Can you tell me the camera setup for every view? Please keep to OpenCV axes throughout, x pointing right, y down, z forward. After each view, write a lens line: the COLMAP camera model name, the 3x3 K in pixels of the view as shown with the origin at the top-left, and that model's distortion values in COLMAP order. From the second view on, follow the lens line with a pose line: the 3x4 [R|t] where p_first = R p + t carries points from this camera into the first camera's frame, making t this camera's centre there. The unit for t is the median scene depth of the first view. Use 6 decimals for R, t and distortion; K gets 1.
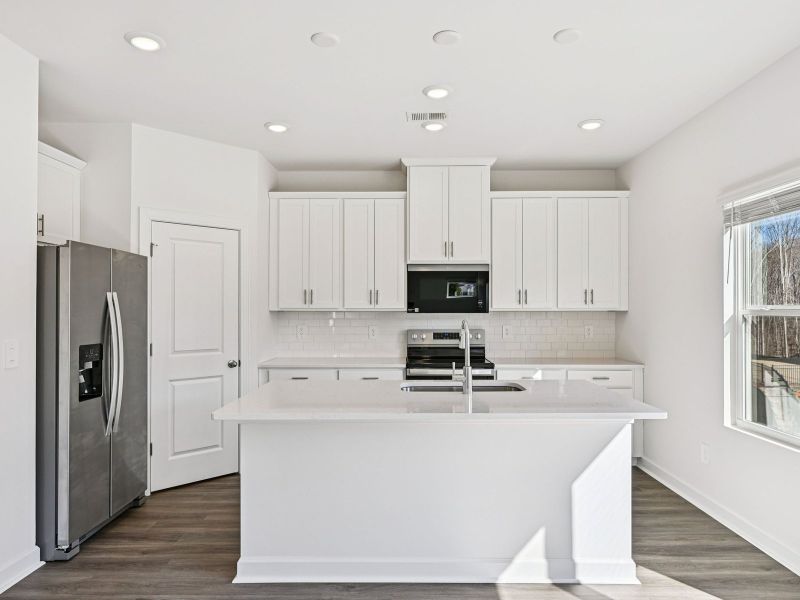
lens RADIAL K [[519.4, 0, 396.5], [0, 519.4, 306.6], [0, 0, 1]] dist [0.003605, 0.001182]
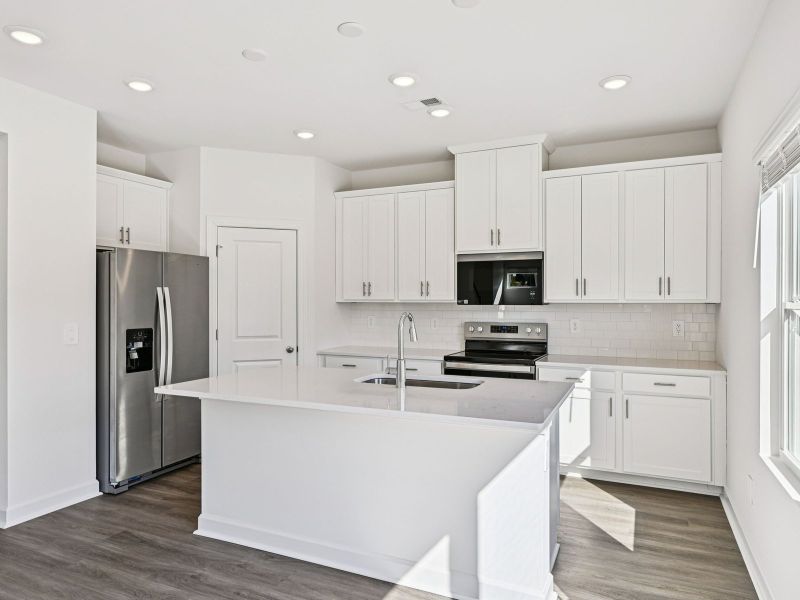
lens RADIAL K [[519.4, 0, 399.0], [0, 519.4, 300.9], [0, 0, 1]] dist [0.003605, 0.001182]
pose [[0.911736, 0.000115, -0.410777, 0.386656], [0.001924, 0.999988, 0.004552, 0.000426], [0.410773, -0.004941, 0.911724, 0.079545]]
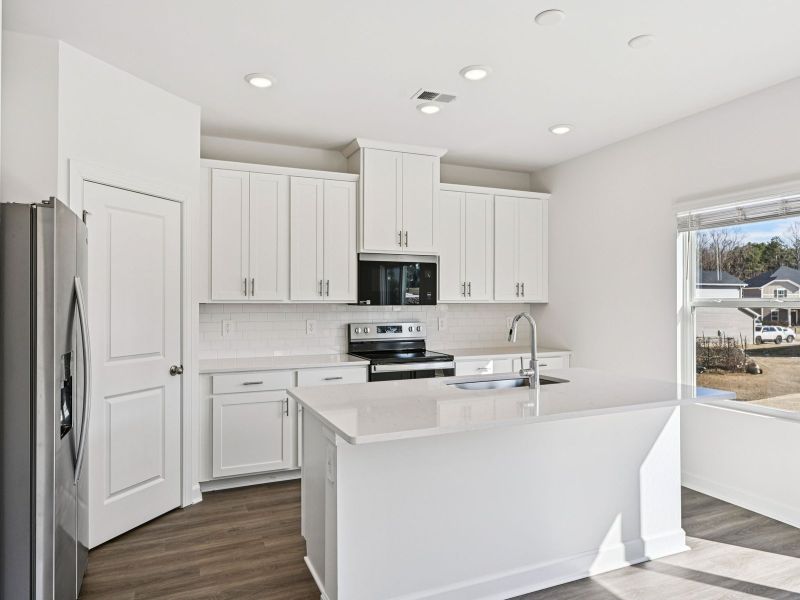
lens RADIAL K [[519.4, 0, 393.8], [0, 519.4, 297.3], [0, 0, 1]] dist [0.003605, 0.001182]
pose [[0.914292, 0.003760, 0.405037, -0.357315], [-0.003123, 0.999993, -0.002232, -0.000464], [-0.405043, 0.000775, 0.914297, 0.152304]]
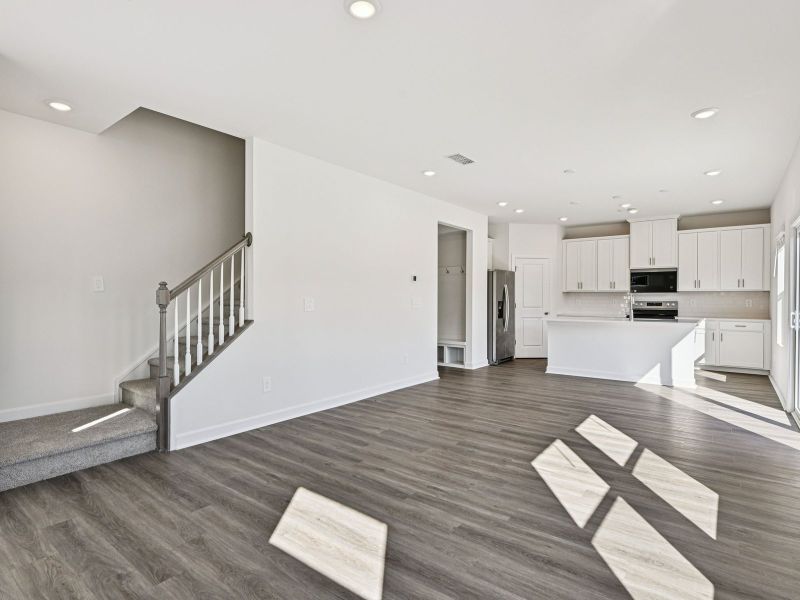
lens RADIAL K [[421.7, 0, 401.6], [0, 421.7, 296.5], [0, 0, 1]] dist [-0.000657, -0.000548]
pose [[0.800779, 0.001014, -0.598959, 0.359266], [-0.000497, 0.999999, 0.001029, 0.032282], [0.598960, -0.000527, 0.800779, -1.088284]]
